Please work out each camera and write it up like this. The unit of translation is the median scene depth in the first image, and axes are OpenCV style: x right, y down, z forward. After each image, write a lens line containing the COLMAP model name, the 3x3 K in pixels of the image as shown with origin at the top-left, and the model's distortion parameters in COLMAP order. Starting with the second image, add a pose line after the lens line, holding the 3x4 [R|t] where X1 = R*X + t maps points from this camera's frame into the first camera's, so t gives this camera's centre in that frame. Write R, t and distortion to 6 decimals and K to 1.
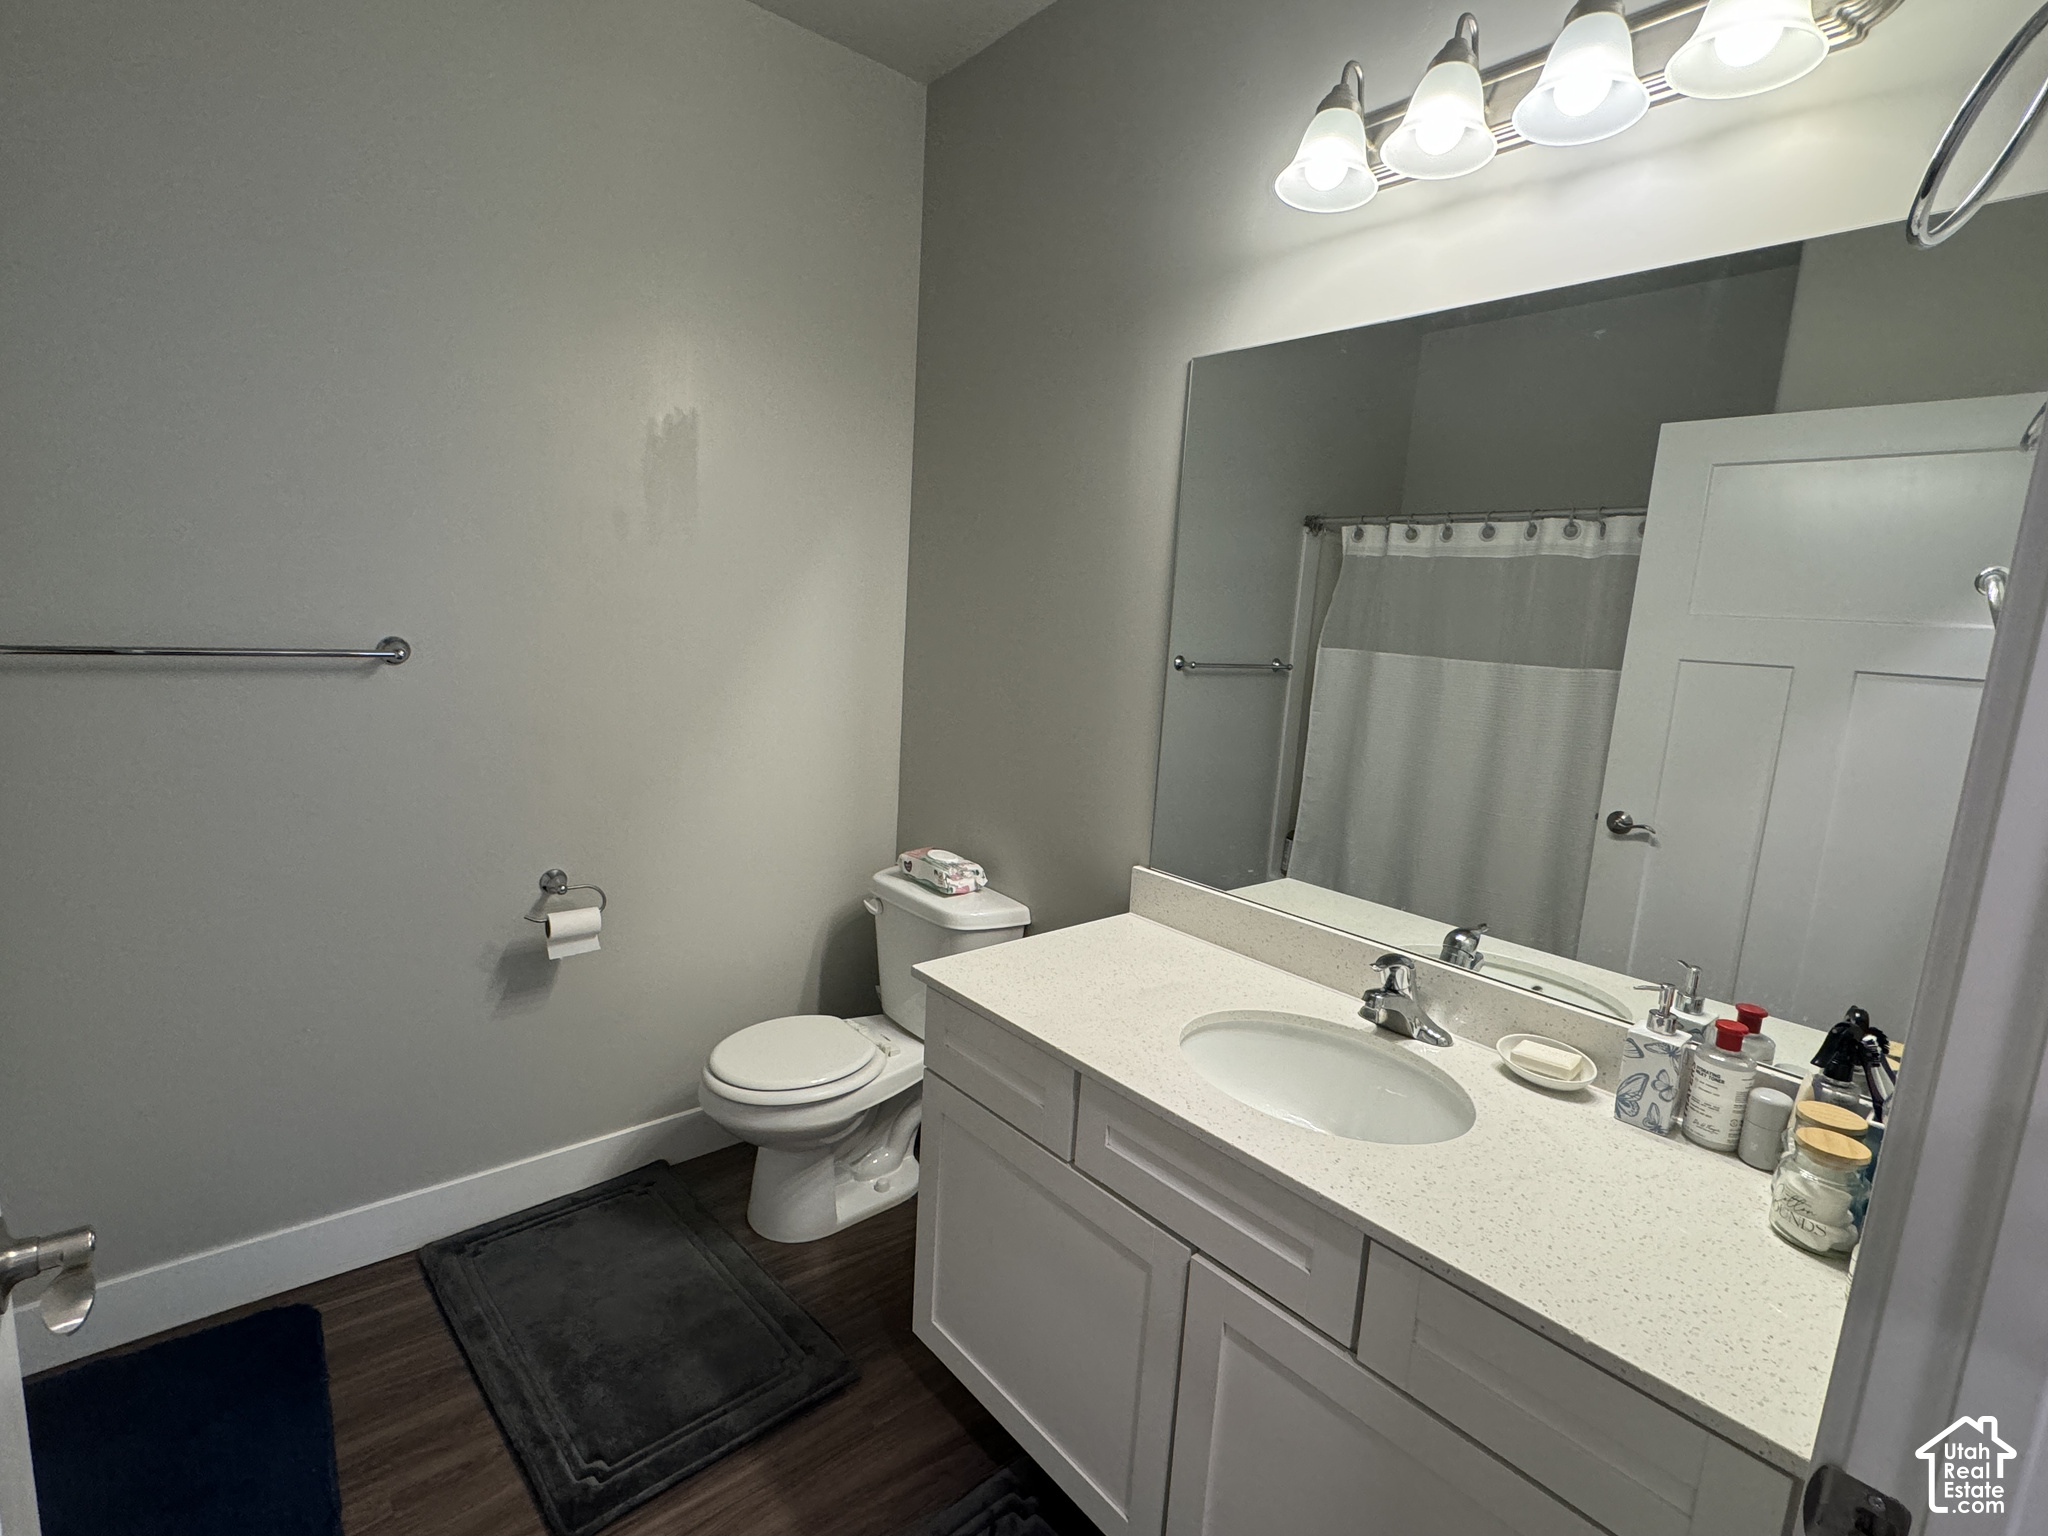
lens RADIAL K [[963.1, 0, 1025.1], [0, 963.1, 766.5], [0, 0, 1]] dist [-0.007067, 0.001294]
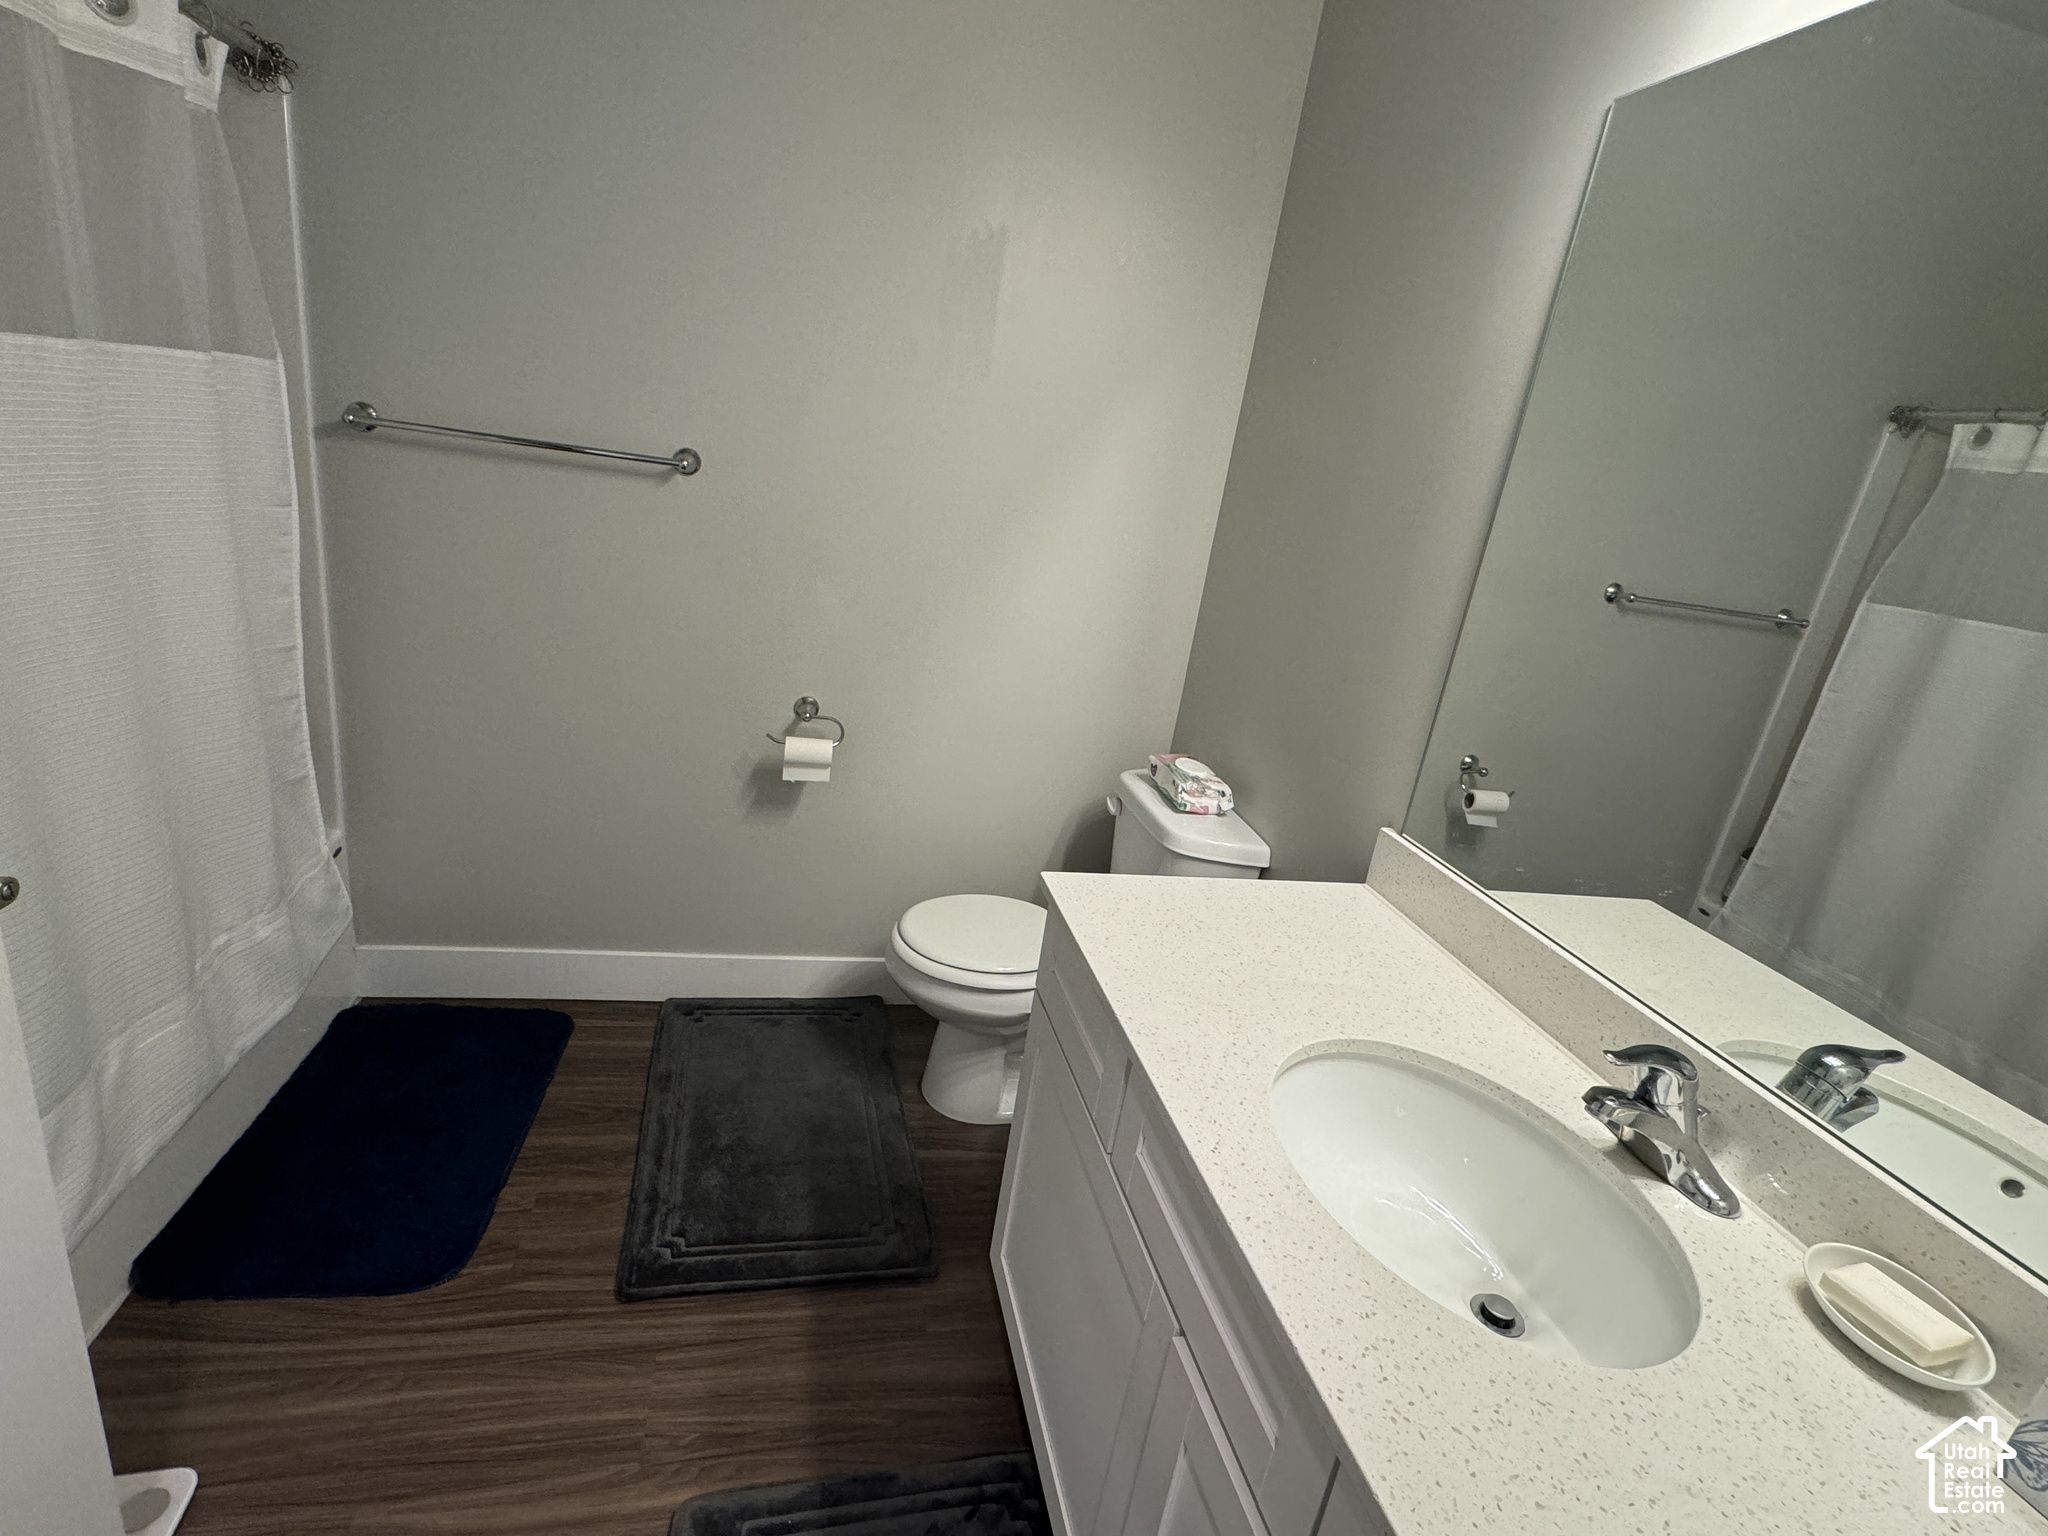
lens RADIAL K [[963.1, 0, 1018.4], [0, 963.1, 767.3], [0, 0, 1]] dist [-0.007067, 0.001294]
pose [[0.875292, 0.213161, -0.434081, 0.211956], [-0.168680, 0.975813, 0.139053, -0.000864], [0.453223, -0.048492, 0.890077, 0.220719]]
